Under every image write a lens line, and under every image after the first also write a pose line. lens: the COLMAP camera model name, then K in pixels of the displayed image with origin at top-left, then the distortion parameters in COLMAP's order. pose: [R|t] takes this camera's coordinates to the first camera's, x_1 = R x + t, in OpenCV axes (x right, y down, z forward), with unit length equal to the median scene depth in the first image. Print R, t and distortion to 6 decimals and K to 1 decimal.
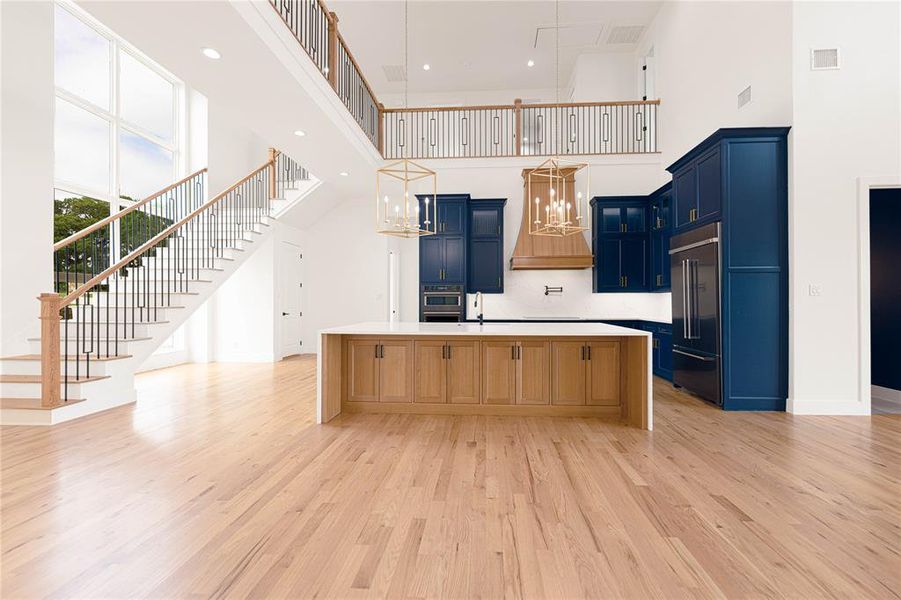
lens RADIAL K [[378.9, 0, 453.5], [0, 378.9, 298.9], [0, 0, 1]] dist [-0.000190, -0.000068]
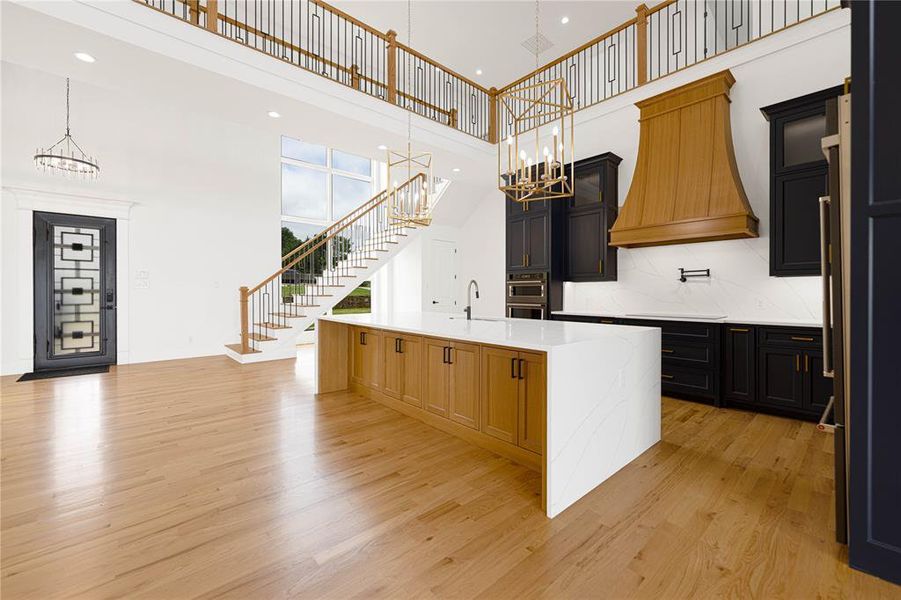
lens RADIAL K [[361.2, 0, 425.7], [0, 361.2, 296.6], [0, 0, 1]] dist [-0.005388, -0.000130]
pose [[0.707205, 0.009489, -0.706944, 0.521485], [0.003268, 0.999855, 0.016690, 0.004537], [0.707001, -0.014114, 0.707072, 0.332275]]
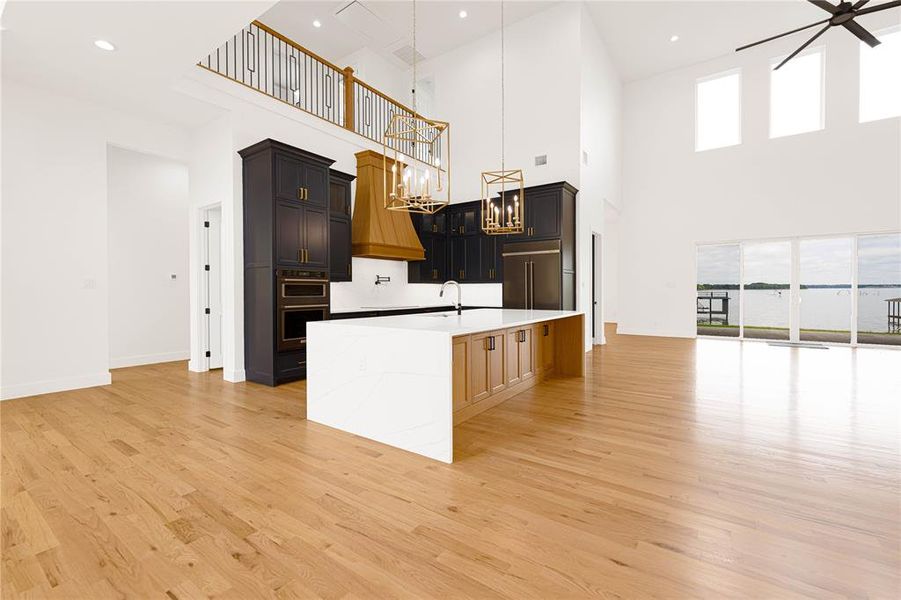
lens RADIAL K [[386.7, 0, 446.4], [0, 386.7, 286.9], [0, 0, 1]] dist [0.010784, -0.000110]
pose [[0.499376, 0.005185, 0.866370, -0.738487], [-0.001069, 0.999985, -0.005369, 0.001846], [-0.866385, 0.001755, 0.499374, 0.480365]]
